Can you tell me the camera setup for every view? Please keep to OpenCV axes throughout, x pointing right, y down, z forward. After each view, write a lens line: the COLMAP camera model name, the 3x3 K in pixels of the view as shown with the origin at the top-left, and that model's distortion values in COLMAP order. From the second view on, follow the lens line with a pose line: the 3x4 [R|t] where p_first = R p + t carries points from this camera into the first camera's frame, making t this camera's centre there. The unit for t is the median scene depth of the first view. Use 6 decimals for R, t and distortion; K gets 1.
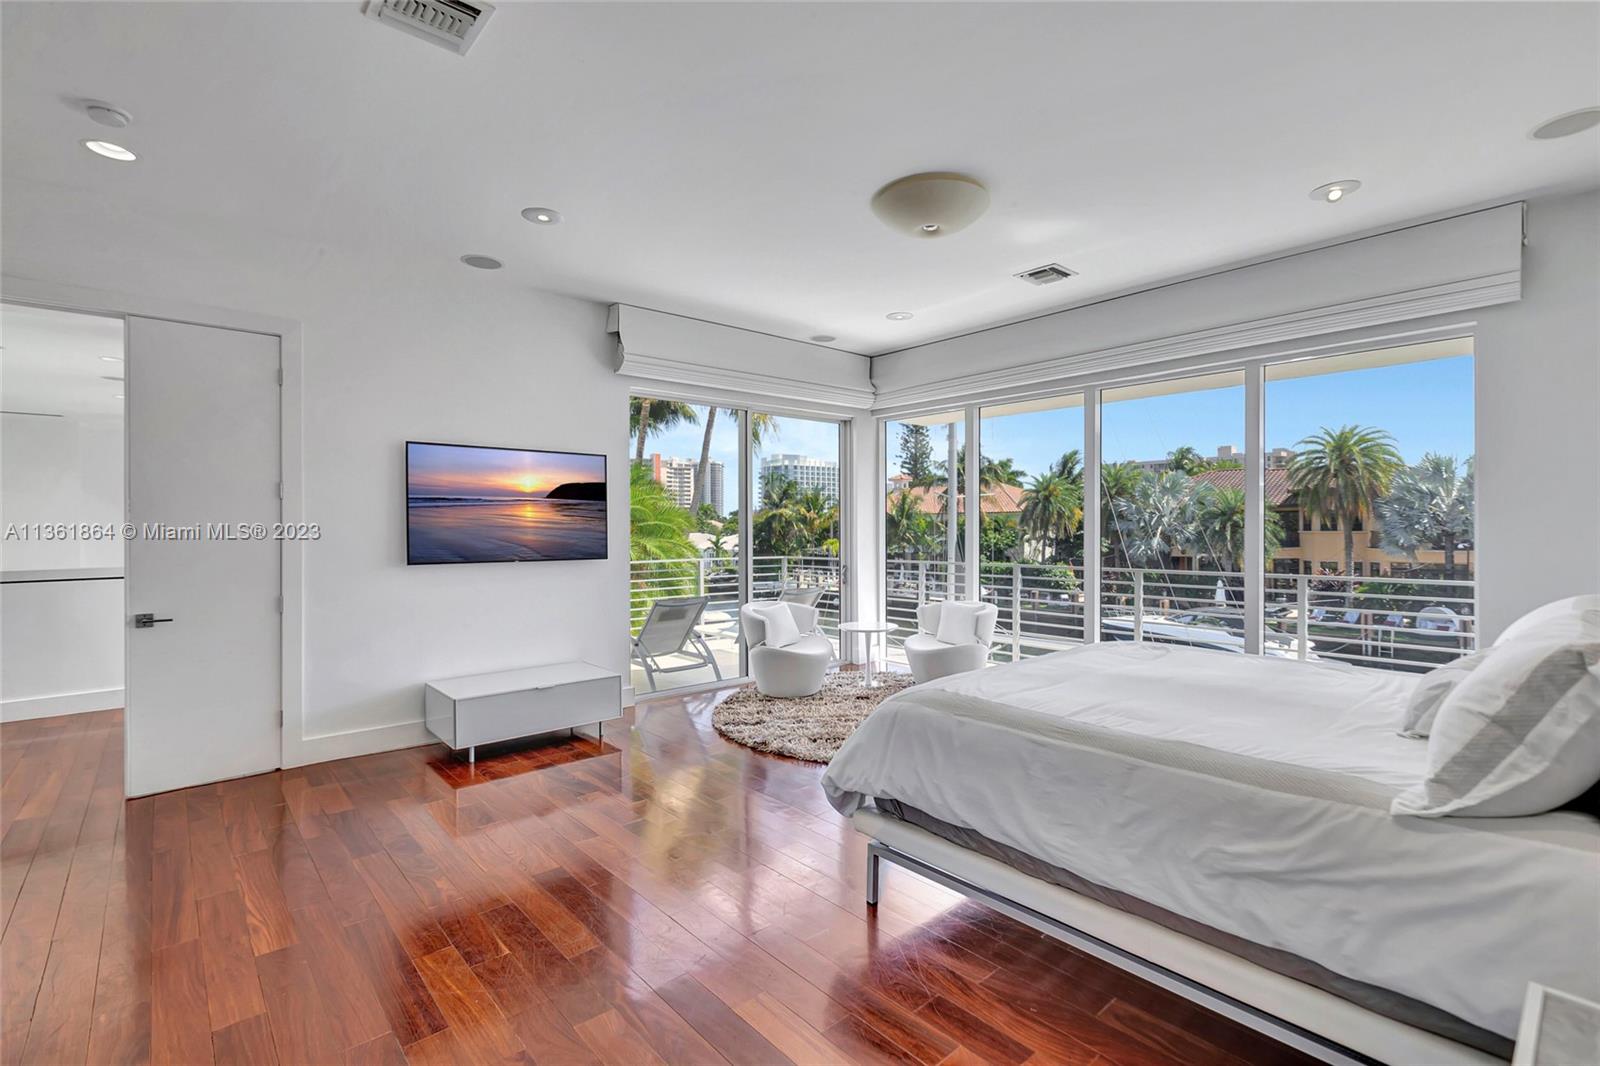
lens RADIAL K [[722.6, 0, 802.7], [0, 722.6, 529.6], [0, 0, 1]] dist [0.010300, -0.000027]
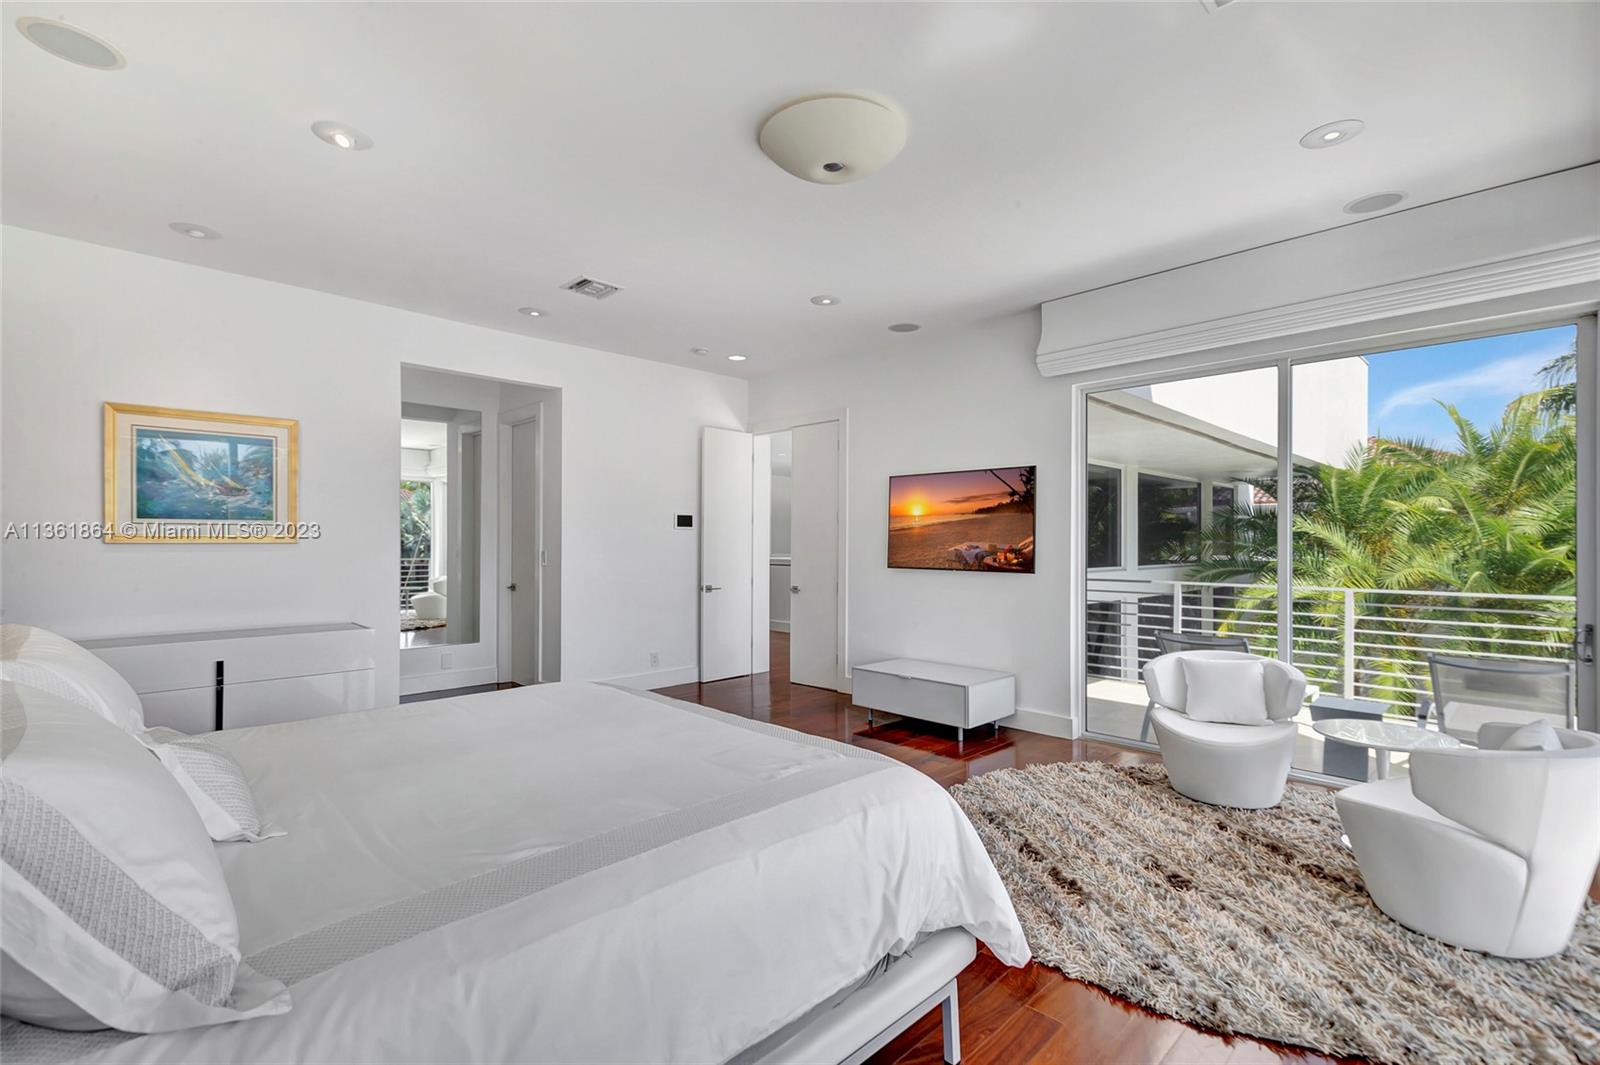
lens RADIAL K [[722.6, 0, 802.7], [0, 722.6, 529.1], [0, 0, 1]] dist [0.010300, -0.000027]
pose [[0.105125, -0.026393, -0.994109, 0.691815], [0.005358, 0.999648, -0.025974, 0.007322], [0.994445, -0.002596, 0.105229, 0.622578]]
